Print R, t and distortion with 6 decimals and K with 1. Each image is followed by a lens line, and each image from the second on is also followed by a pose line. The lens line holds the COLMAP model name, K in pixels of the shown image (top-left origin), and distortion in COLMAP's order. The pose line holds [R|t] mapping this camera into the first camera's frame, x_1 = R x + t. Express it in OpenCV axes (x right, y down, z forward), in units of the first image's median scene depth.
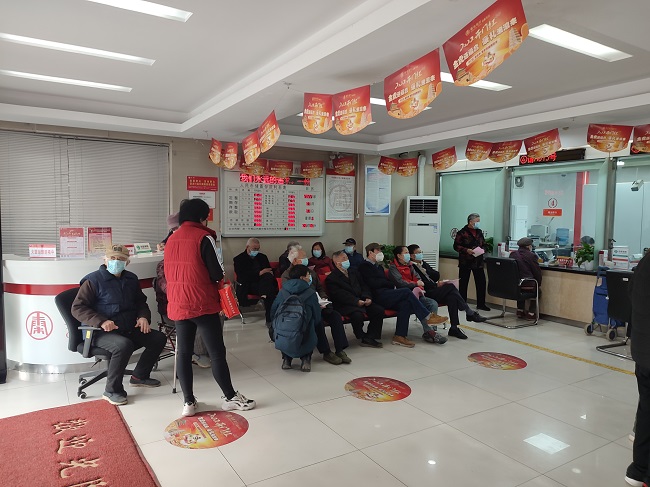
lens RADIAL K [[477.8, 0, 326.7], [0, 477.8, 244.5], [0, 0, 1]] dist [-0.008860, -0.005166]
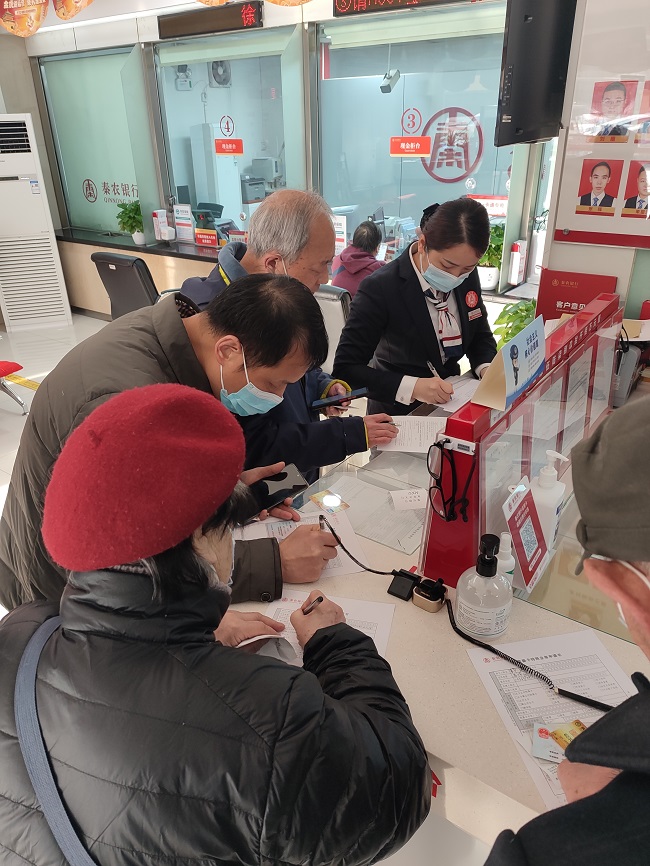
lens RADIAL K [[636.5, 0, 323.7], [0, 636.5, 432.2], [0, 0, 1]] dist [-0.008860, -0.005166]
pose [[0.935619, -0.183261, 0.301717, 0.279951], [0.052718, 0.917643, 0.393893, -0.044037], [-0.349054, -0.352628, 0.868225, 0.235679]]
